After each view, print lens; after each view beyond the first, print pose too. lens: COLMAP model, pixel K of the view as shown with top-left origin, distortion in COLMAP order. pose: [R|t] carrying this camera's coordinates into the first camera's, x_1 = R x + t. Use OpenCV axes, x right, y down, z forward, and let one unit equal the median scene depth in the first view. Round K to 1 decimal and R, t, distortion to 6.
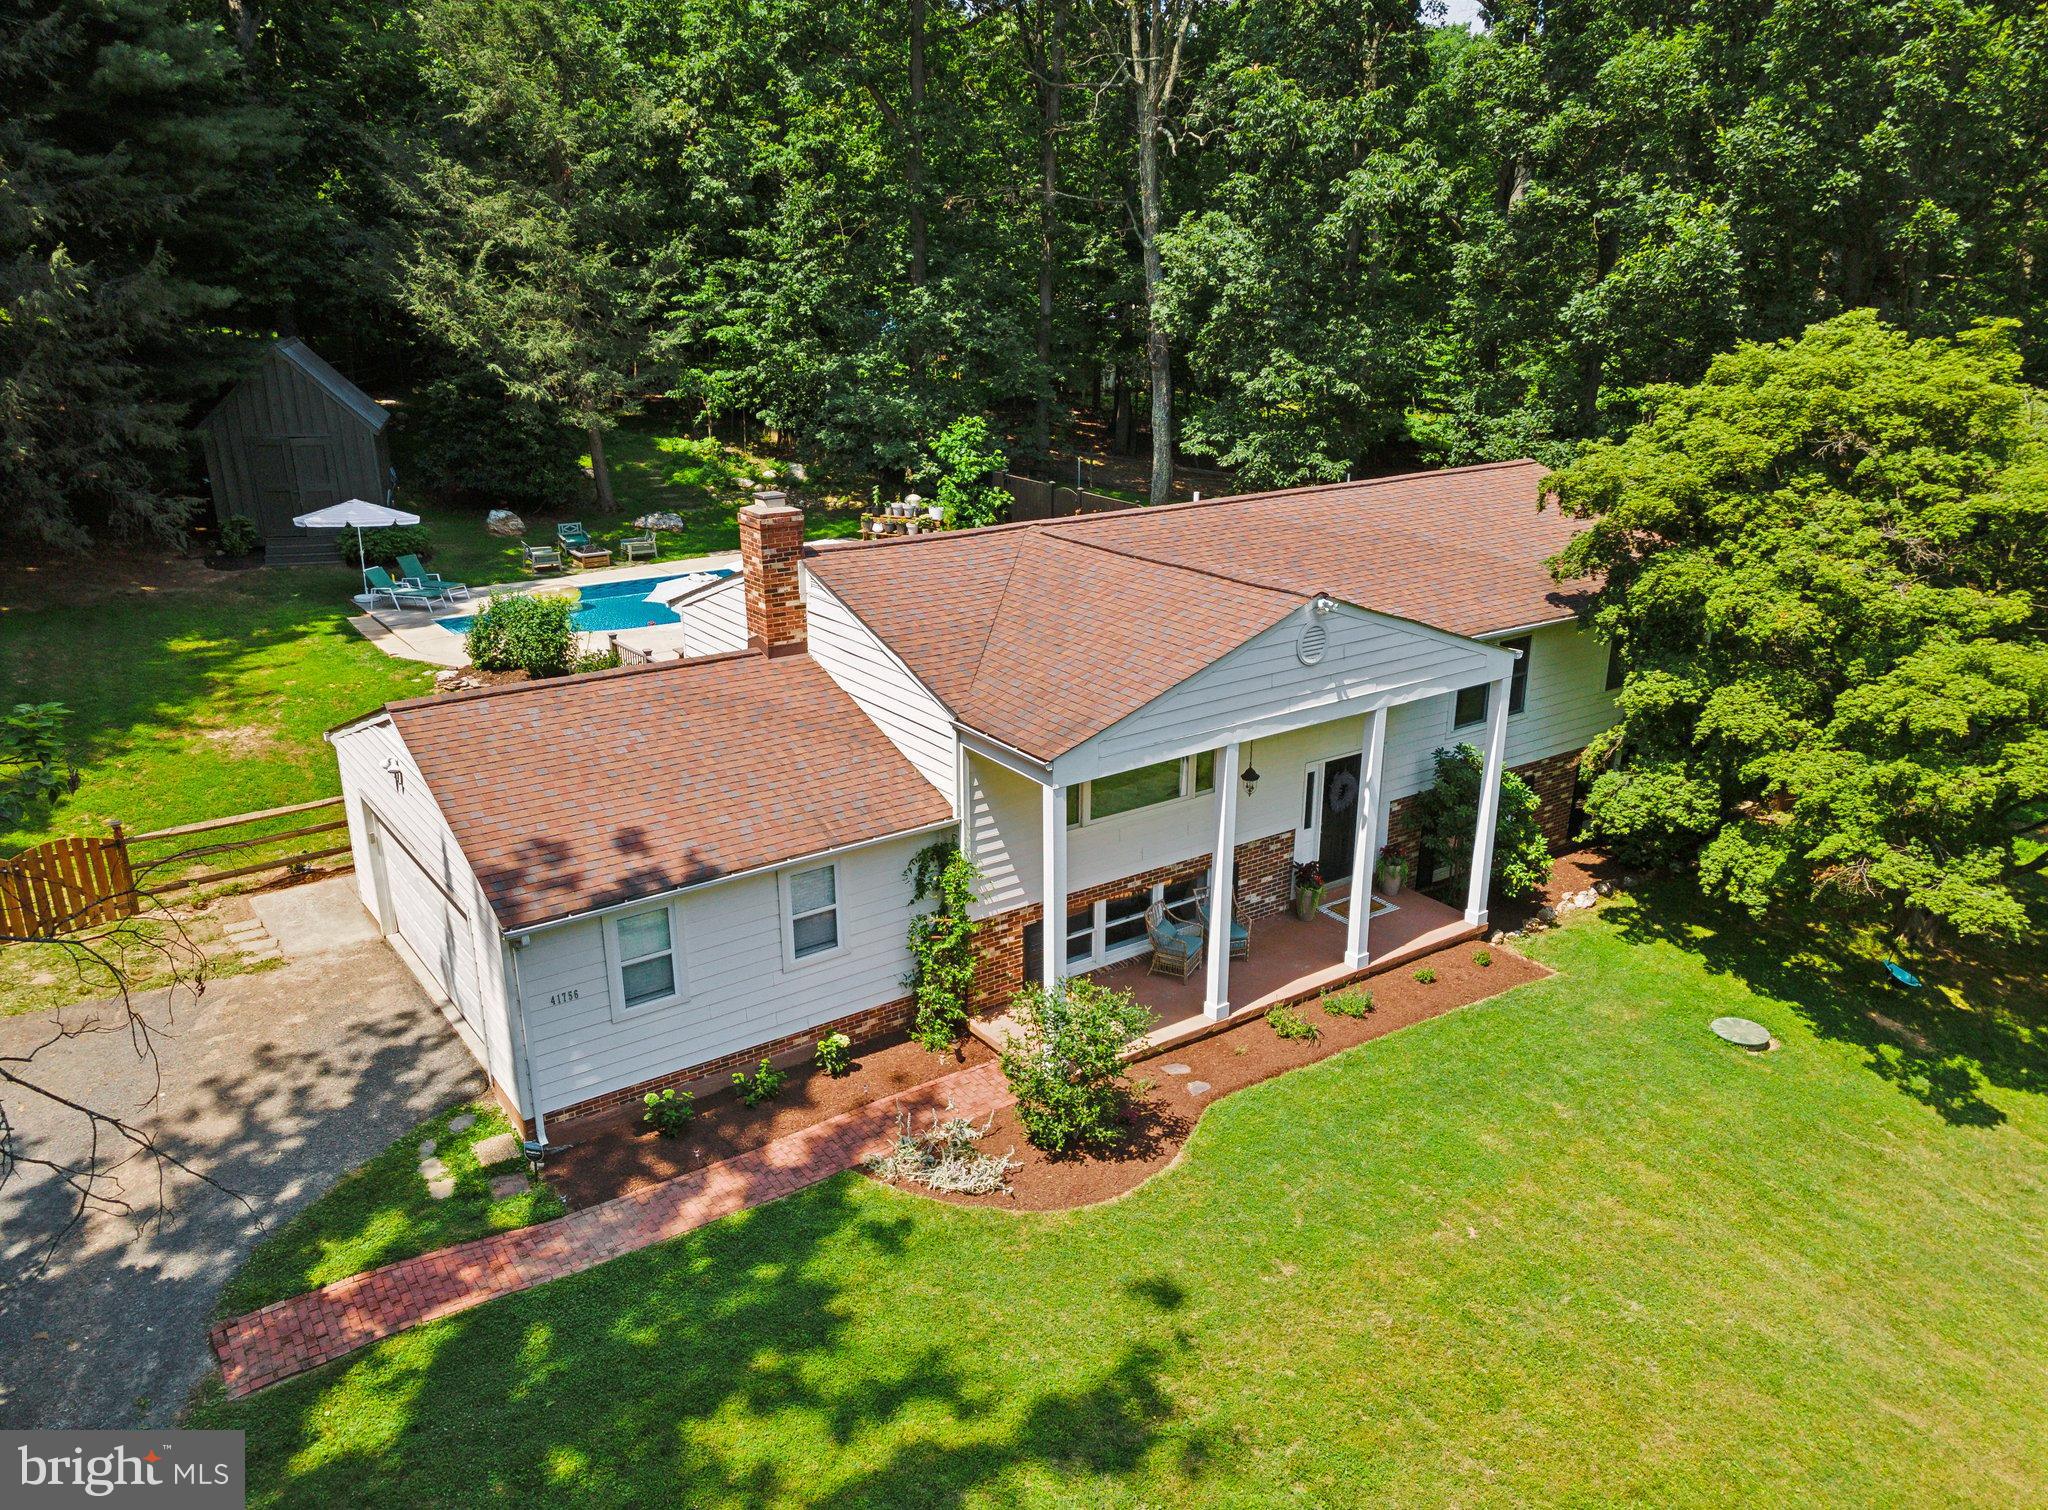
lens RADIAL K [[1492.6, 0, 1024.0], [0, 1492.6, 755.0], [0, 0, 1]] dist [0.026110, 0.038462]
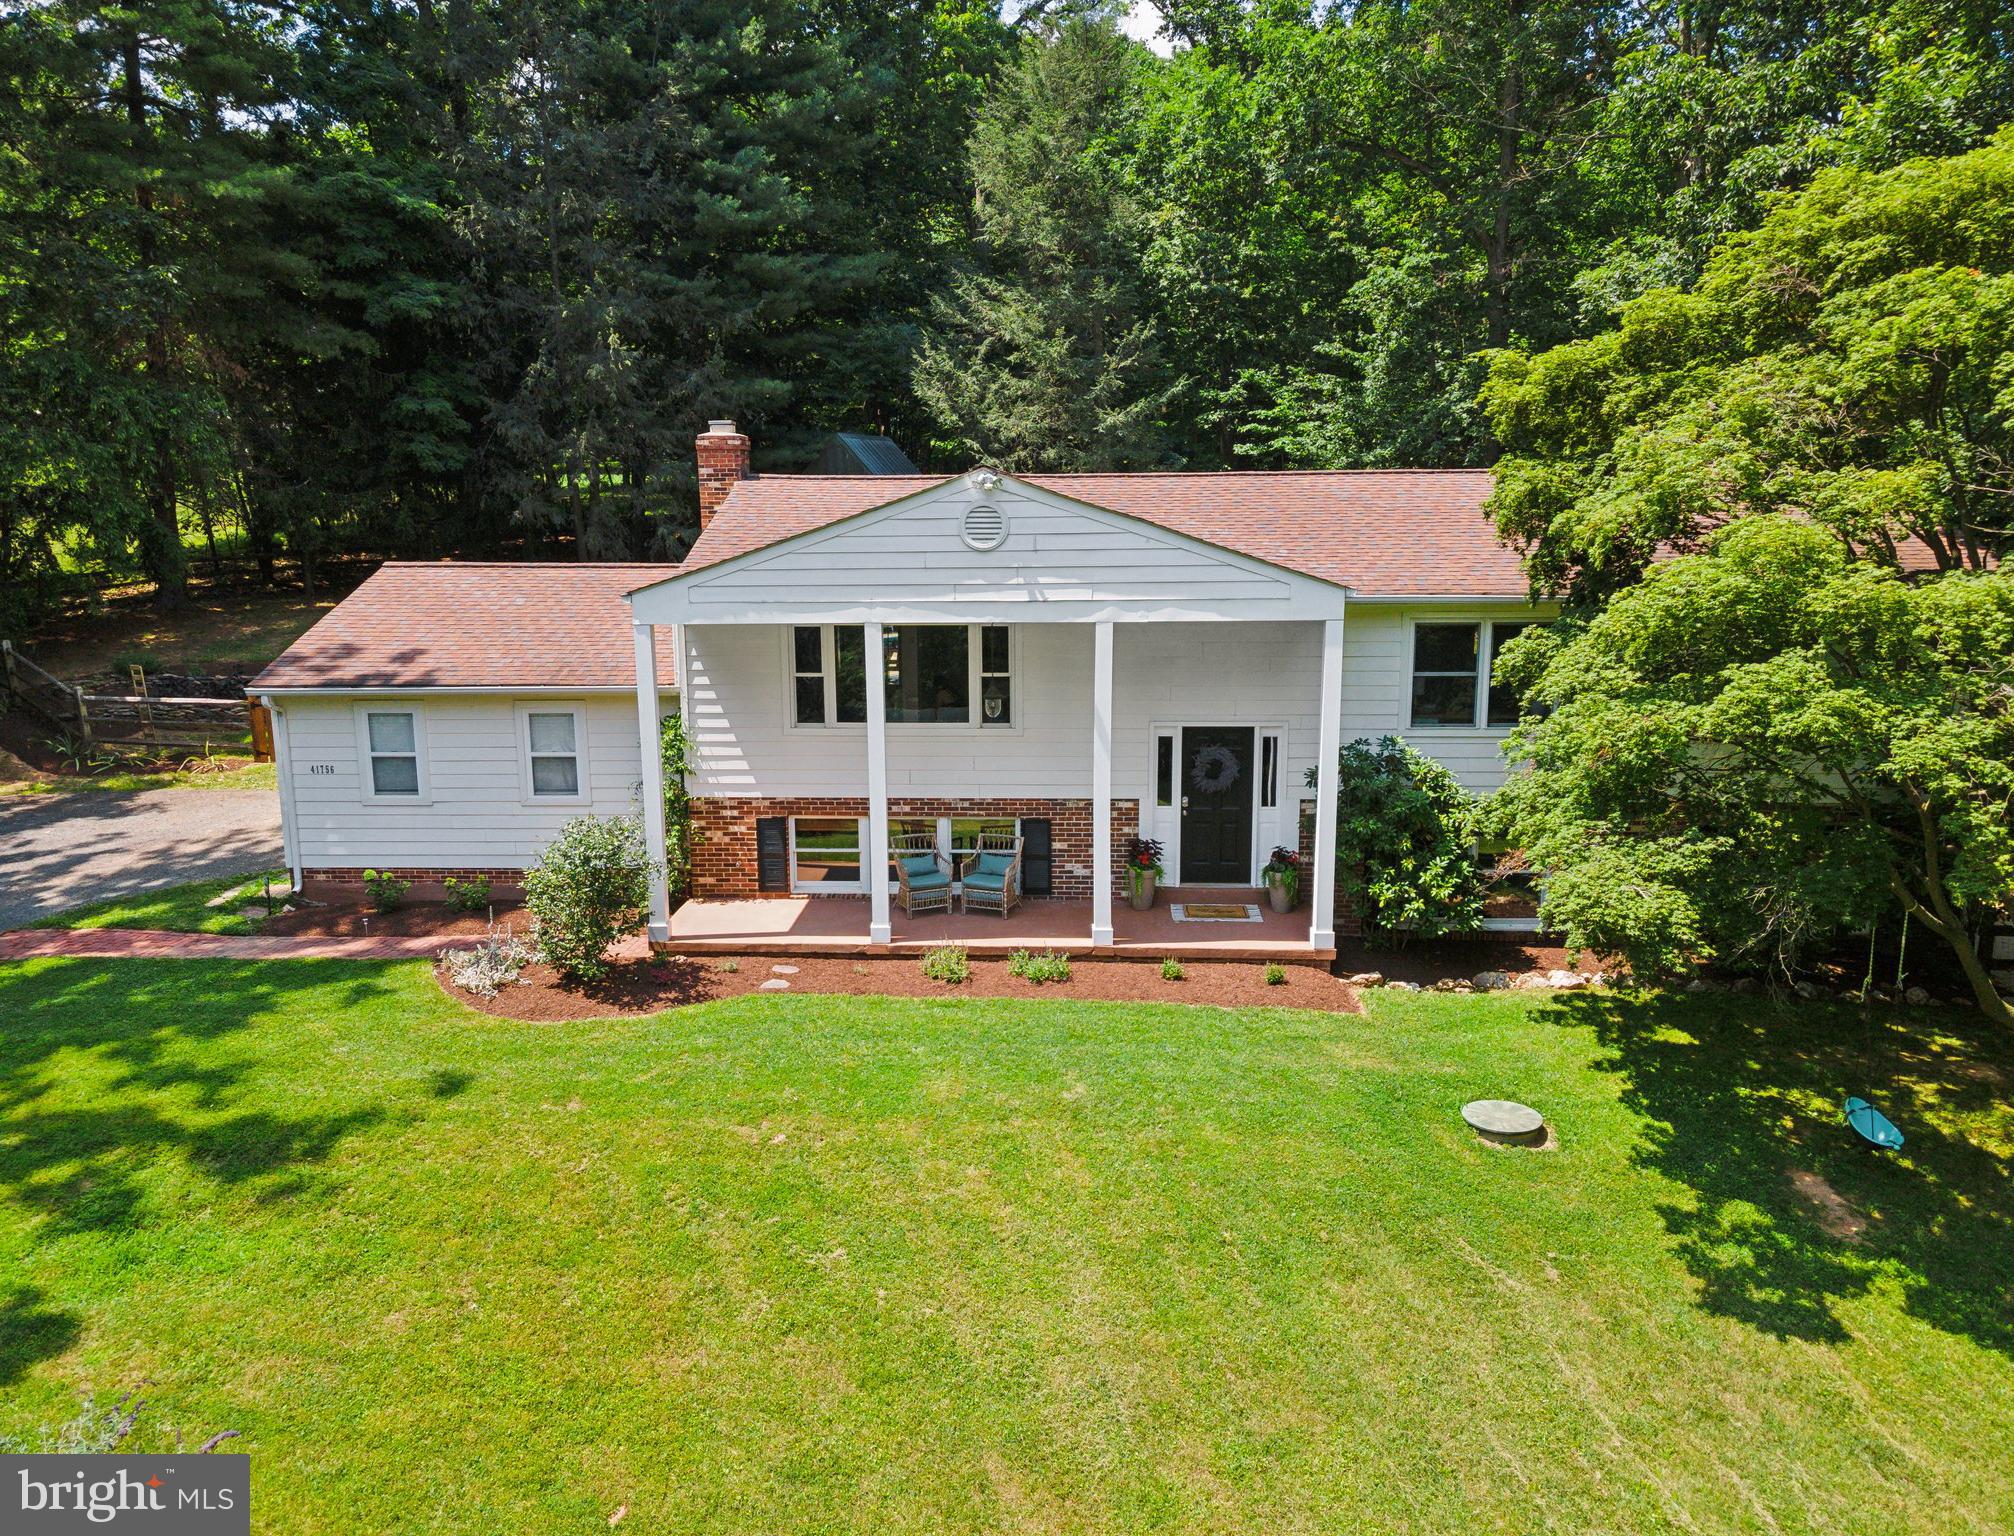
lens RADIAL K [[1488.0, 0, 1007.0], [0, 1488.0, 768.0], [0, 0, 1]] dist [0.000785, 0.092946]
pose [[0.790847, 0.103486, -0.603201, 0.681818], [-0.187963, 0.979036, -0.078470, 0.121569], [0.582435, 0.175437, 0.793720, 0.296581]]
